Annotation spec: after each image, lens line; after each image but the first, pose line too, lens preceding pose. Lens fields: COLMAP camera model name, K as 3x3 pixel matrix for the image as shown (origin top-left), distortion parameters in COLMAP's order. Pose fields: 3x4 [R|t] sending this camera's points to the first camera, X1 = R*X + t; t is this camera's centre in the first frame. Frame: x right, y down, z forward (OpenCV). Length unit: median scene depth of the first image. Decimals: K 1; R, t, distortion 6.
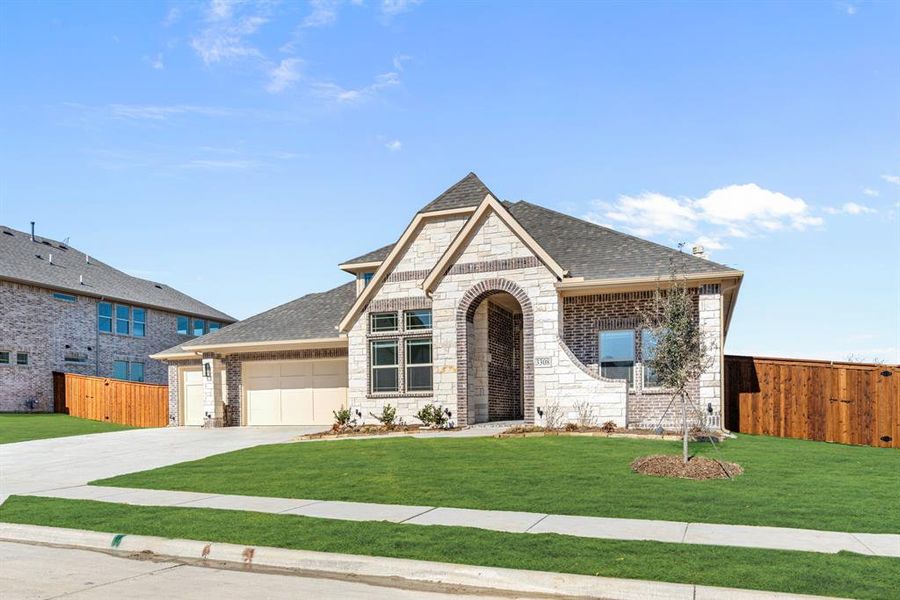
lens RADIAL K [[620.5, 0, 450.0], [0, 620.5, 300.0], [0, 0, 1]] dist [-0.001712, 0.001002]
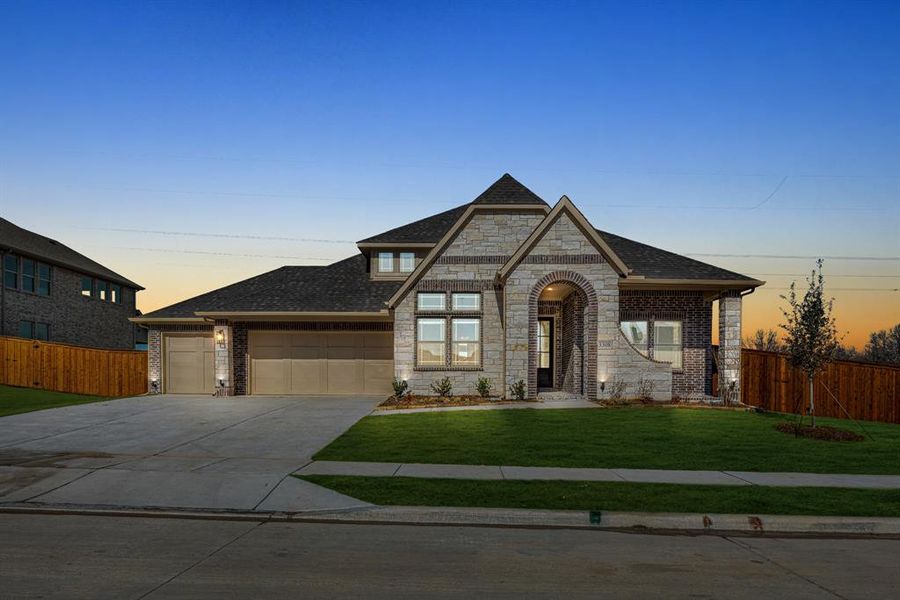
lens RADIAL K [[540.3, 0, 450.0], [0, 540.3, 300.0], [0, 0, 1]] dist [0.001408, -0.000080]
pose [[0.944723, 0.065521, 0.321256, -0.434579], [-0.074401, 0.997109, 0.015431, 0.019778], [-0.319317, -0.038480, 0.946867, 0.113375]]
